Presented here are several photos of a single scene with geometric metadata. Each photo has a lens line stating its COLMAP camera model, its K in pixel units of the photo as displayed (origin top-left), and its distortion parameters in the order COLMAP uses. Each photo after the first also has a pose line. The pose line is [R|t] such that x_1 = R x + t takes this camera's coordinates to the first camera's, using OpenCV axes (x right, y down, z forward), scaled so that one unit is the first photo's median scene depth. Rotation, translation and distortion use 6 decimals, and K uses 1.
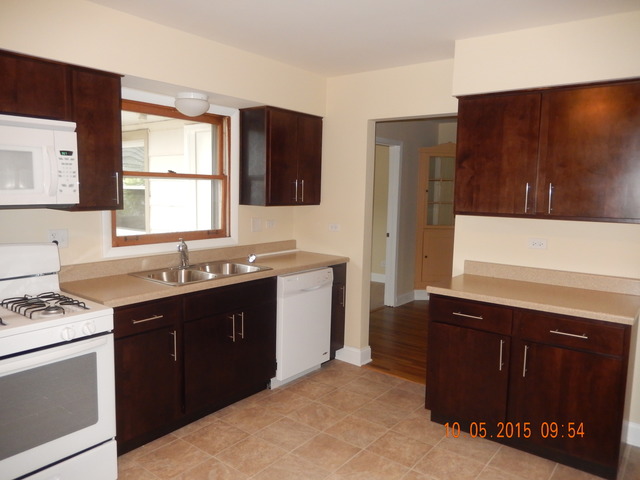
lens RADIAL K [[478.2, 0, 322.2], [0, 478.2, 240.2], [0, 0, 1]] dist [0.006582, 0.000669]
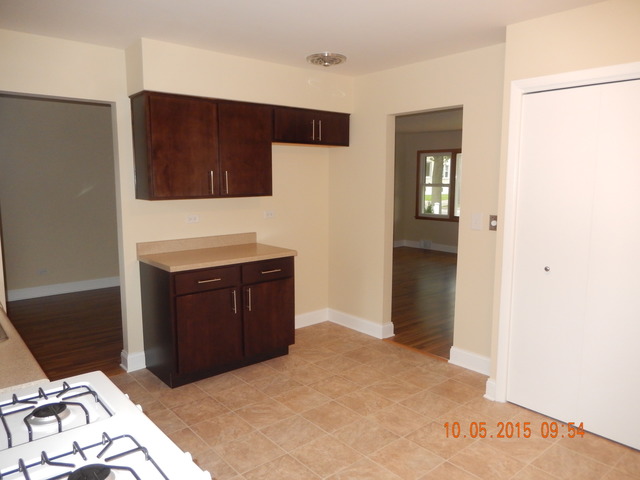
lens RADIAL K [[478.2, 0, 322.2], [0, 478.2, 240.2], [0, 0, 1]] dist [0.006582, 0.000669]
pose [[0.218407, -0.155072, 0.963458, -0.748917], [0.112157, 0.984740, 0.133072, -0.070929], [-0.969391, 0.078994, 0.232467, 0.406433]]
